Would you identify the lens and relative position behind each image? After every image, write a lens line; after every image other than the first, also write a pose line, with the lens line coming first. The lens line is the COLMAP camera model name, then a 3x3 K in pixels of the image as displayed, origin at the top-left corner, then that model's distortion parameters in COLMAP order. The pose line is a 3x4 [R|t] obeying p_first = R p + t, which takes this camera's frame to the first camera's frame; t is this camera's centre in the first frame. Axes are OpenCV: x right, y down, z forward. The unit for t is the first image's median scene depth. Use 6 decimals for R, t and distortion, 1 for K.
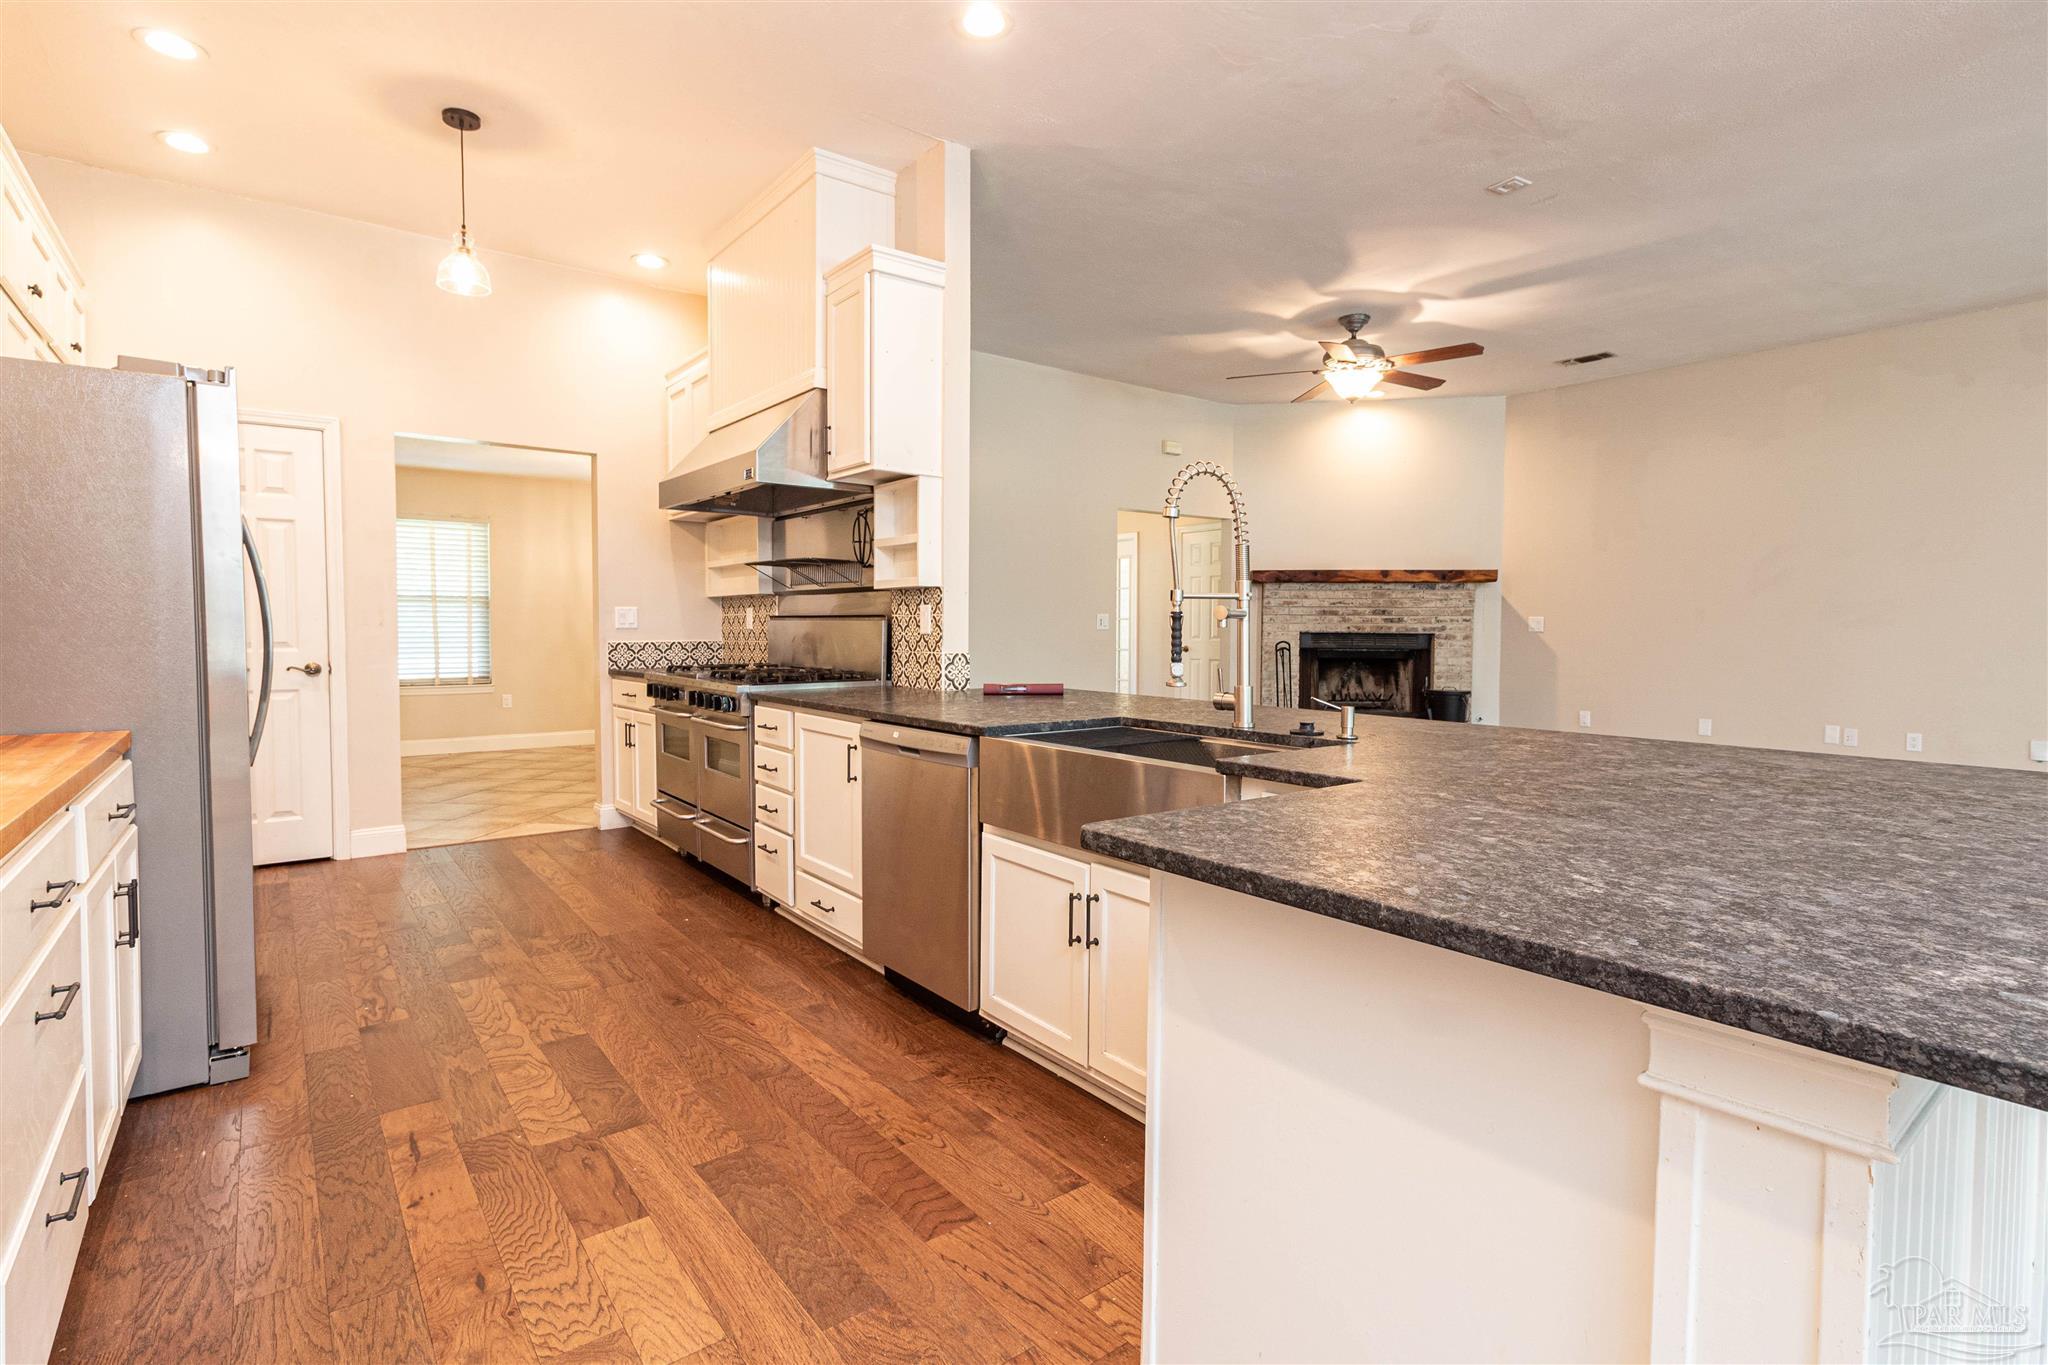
lens RADIAL K [[980.7, 0, 1018.0], [0, 980.7, 664.7], [0, 0, 1]] dist [0.002028, 0.000236]
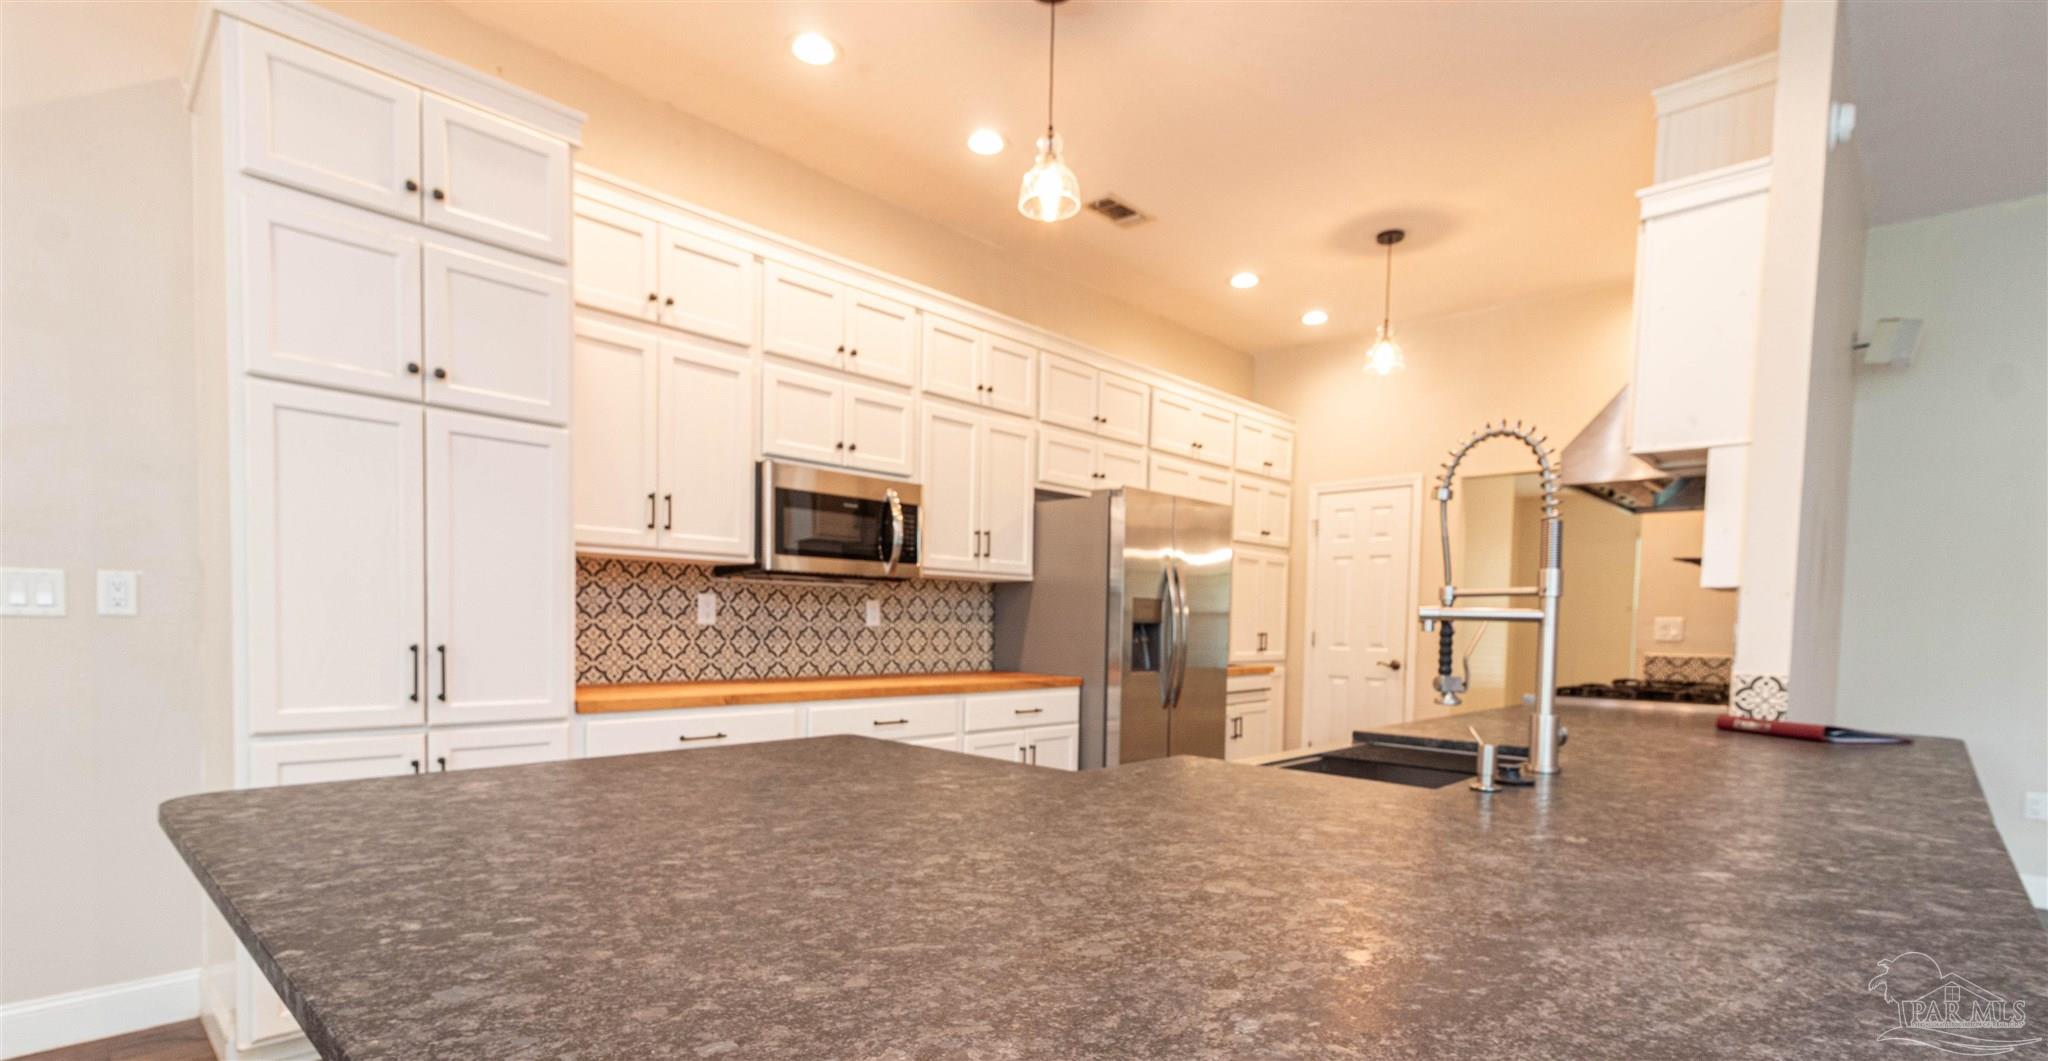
lens RADIAL K [[942.4, 0, 1017.2], [0, 942.4, 664.9], [0, 0, 1]] dist [0.015857, -0.000193]
pose [[0.163097, 0.044158, -0.985621, 0.470042], [-0.060919, 0.997542, 0.034611, -0.008652], [0.984727, 0.054398, 0.165386, 0.273131]]
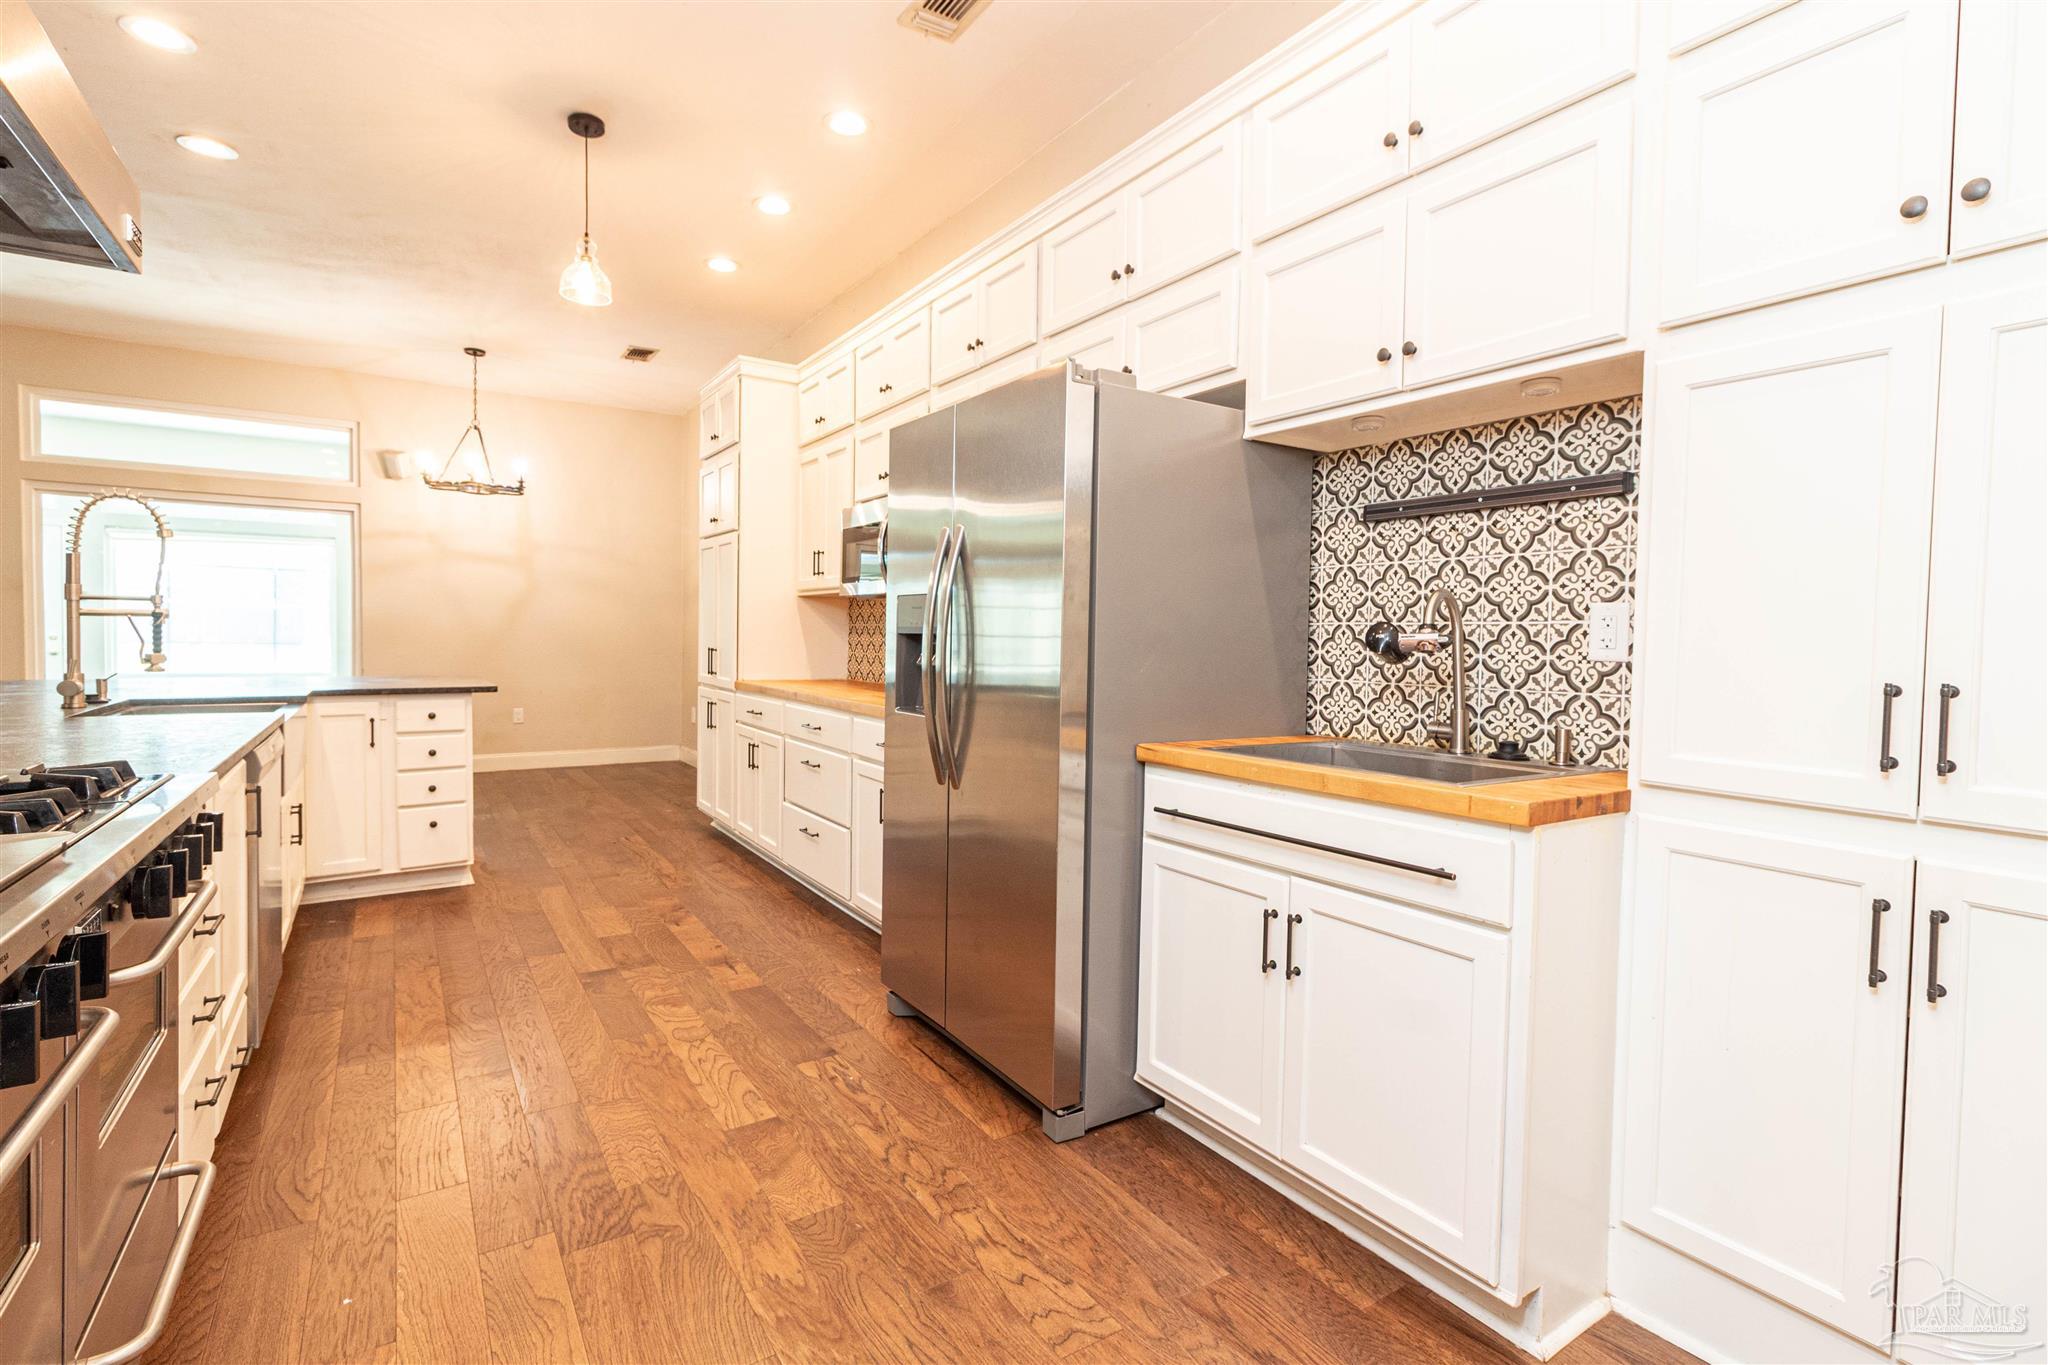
lens RADIAL K [[969.3, 0, 1013.6], [0, 969.3, 665.3], [0, 0, 1]] dist [0.005236, 0.000109]
pose [[-0.996263, -0.022776, 0.083320, -0.541317], [-0.016844, 0.997318, 0.071227, -0.048349], [-0.084719, 0.069557, -0.993974, 1.129917]]
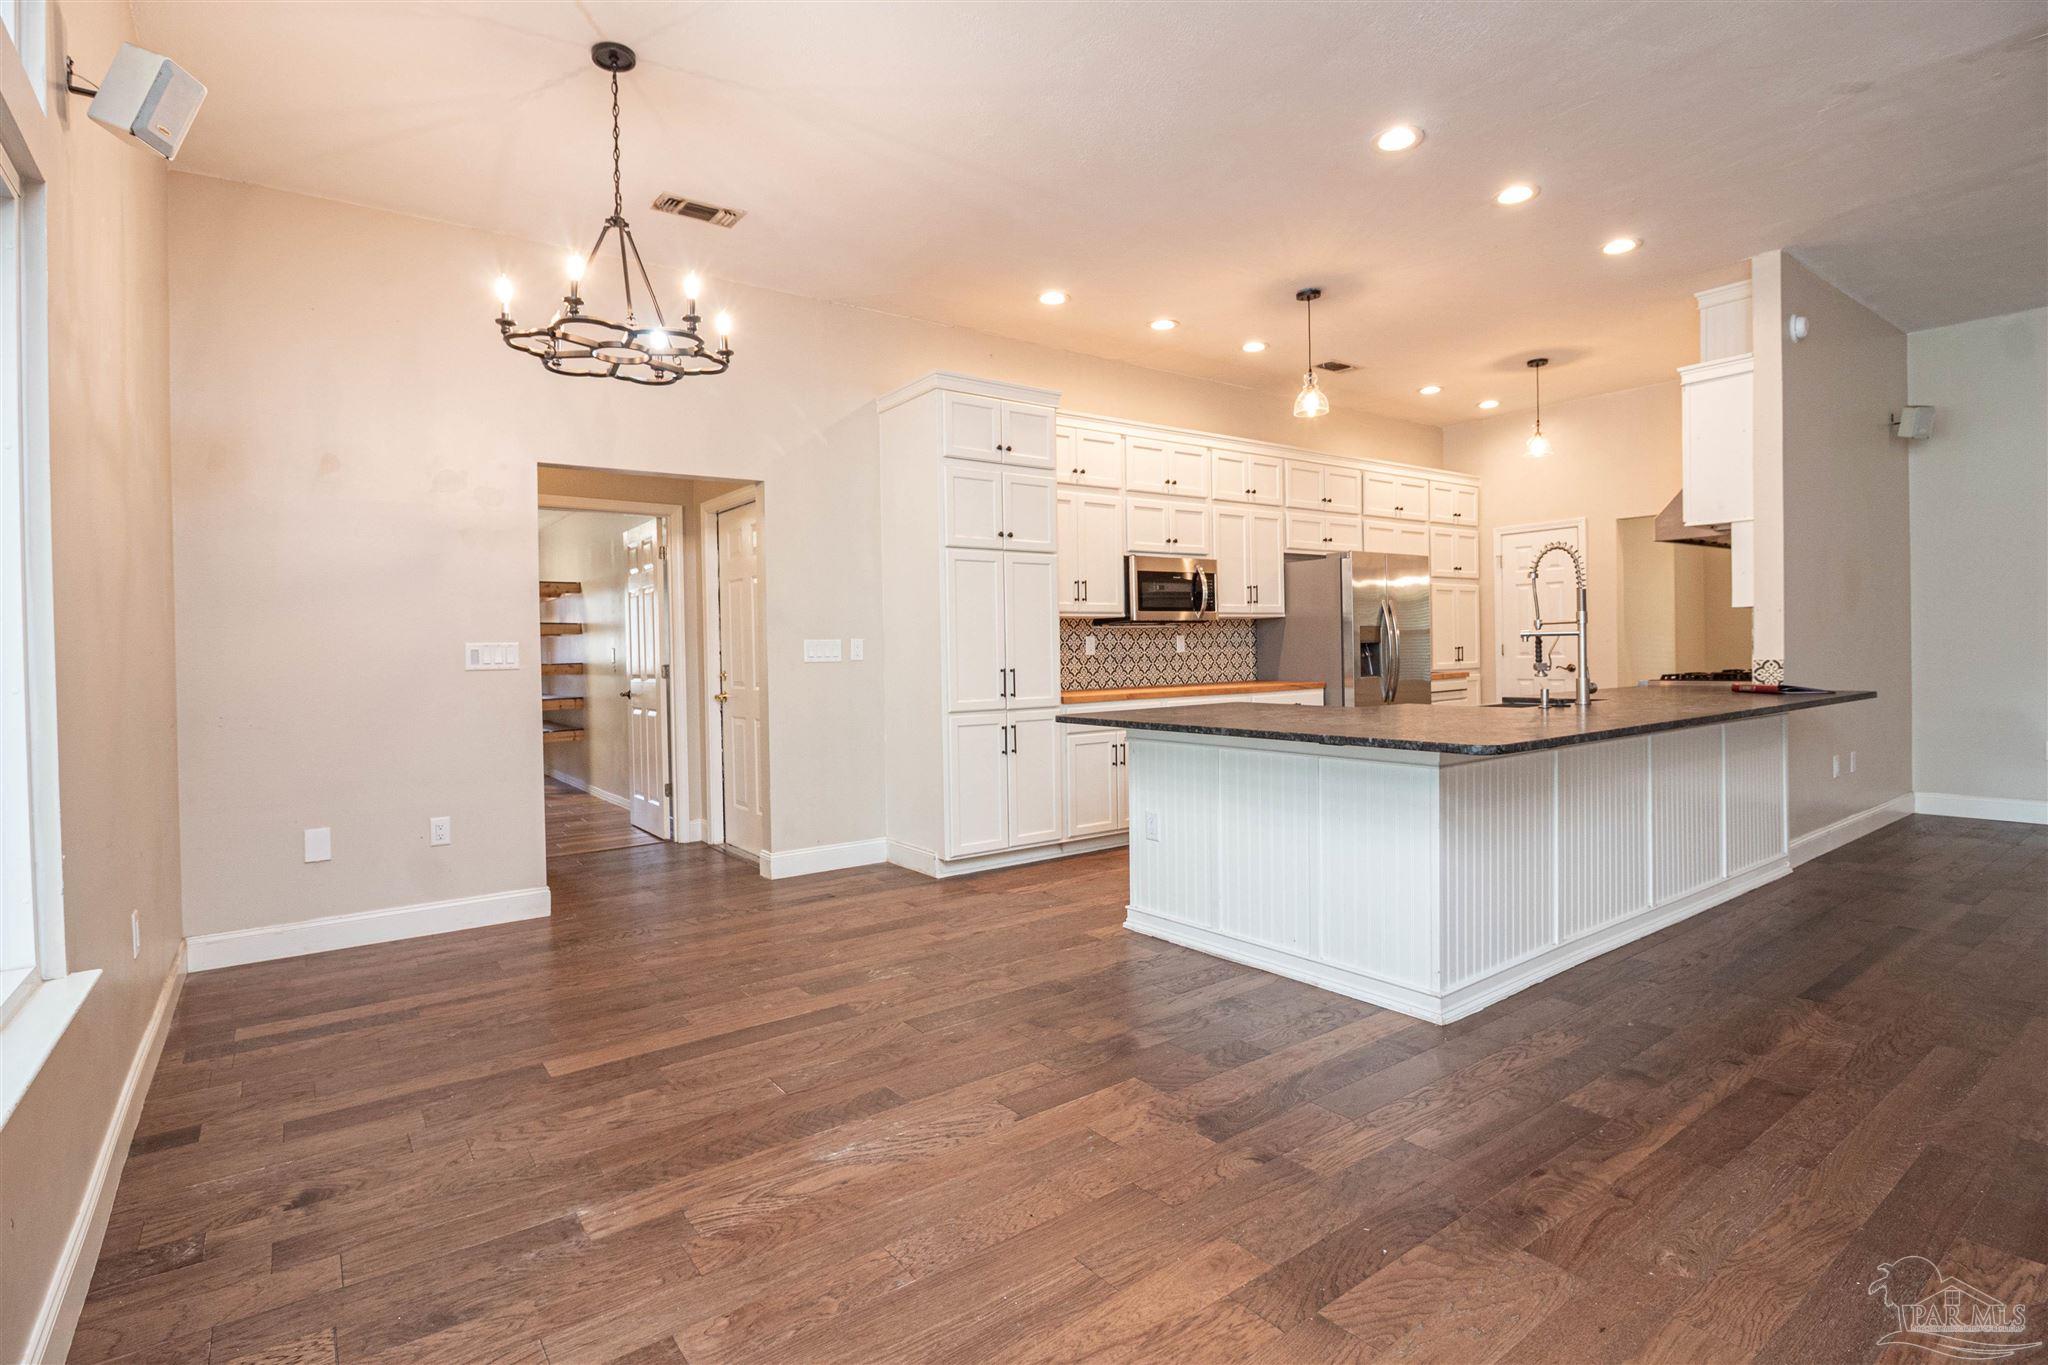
lens RADIAL K [[993.3, 0, 1014.6], [0, 993.3, 663.9], [0, 0, 1]] dist [0.007125, -0.019437]
pose [[-0.014904, 0.009944, -0.999839, 1.006758], [-0.022118, 0.999703, 0.010272, 0.001433], [0.999644, 0.022267, -0.014680, 0.061711]]
